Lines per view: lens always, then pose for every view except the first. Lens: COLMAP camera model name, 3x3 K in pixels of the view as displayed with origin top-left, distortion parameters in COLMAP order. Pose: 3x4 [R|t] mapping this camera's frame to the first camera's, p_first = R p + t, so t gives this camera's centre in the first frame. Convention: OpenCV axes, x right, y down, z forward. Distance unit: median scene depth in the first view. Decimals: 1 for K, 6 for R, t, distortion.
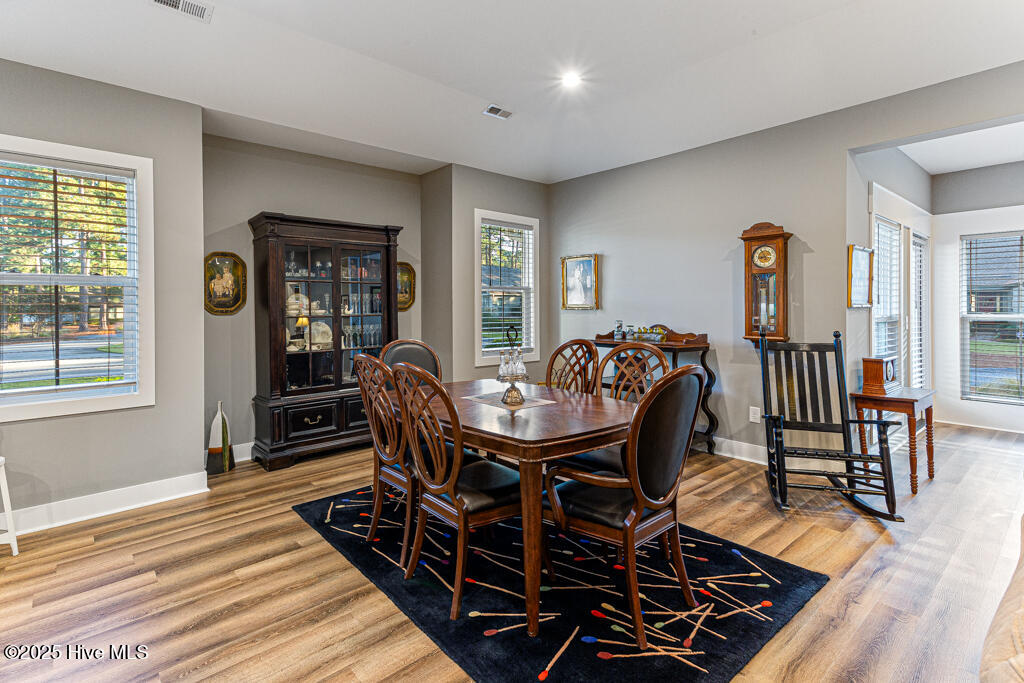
lens RADIAL K [[496.5, 0, 503.6], [0, 496.5, 313.2], [0, 0, 1]] dist [0.030178, 0.000004]
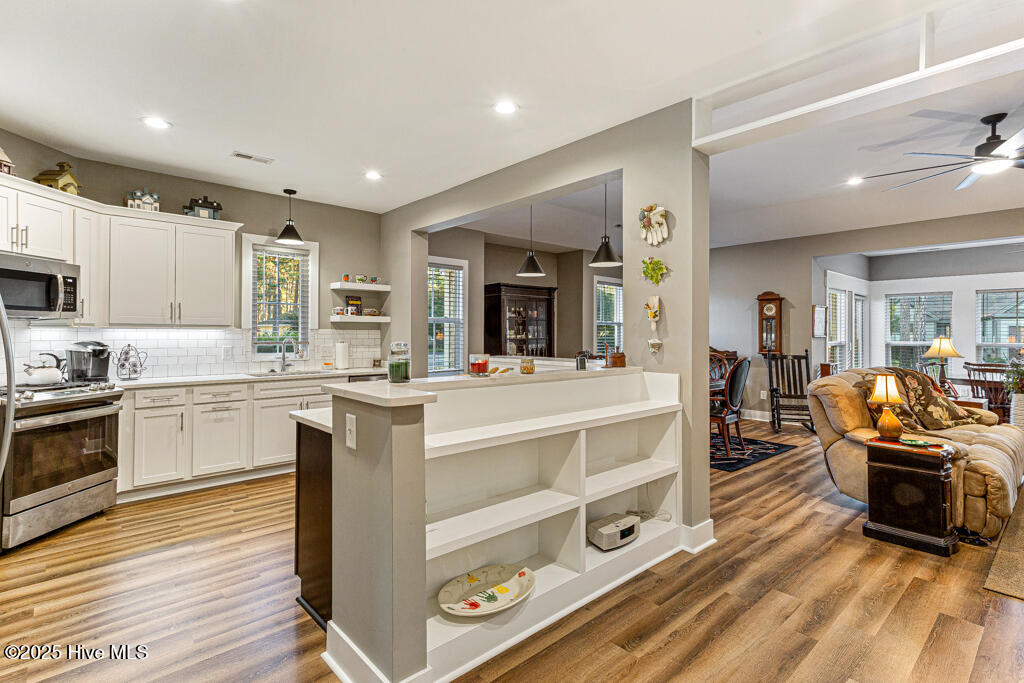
lens RADIAL K [[493.2, 0, 504.4], [0, 493.2, 333.2], [0, 0, 1]] dist [0.028604, 0.000830]
pose [[0.999904, 0.010932, 0.008541, -0.455042], [-0.010816, 0.999851, -0.013424, 0.010679], [-0.008686, 0.013330, 0.999873, -0.796912]]
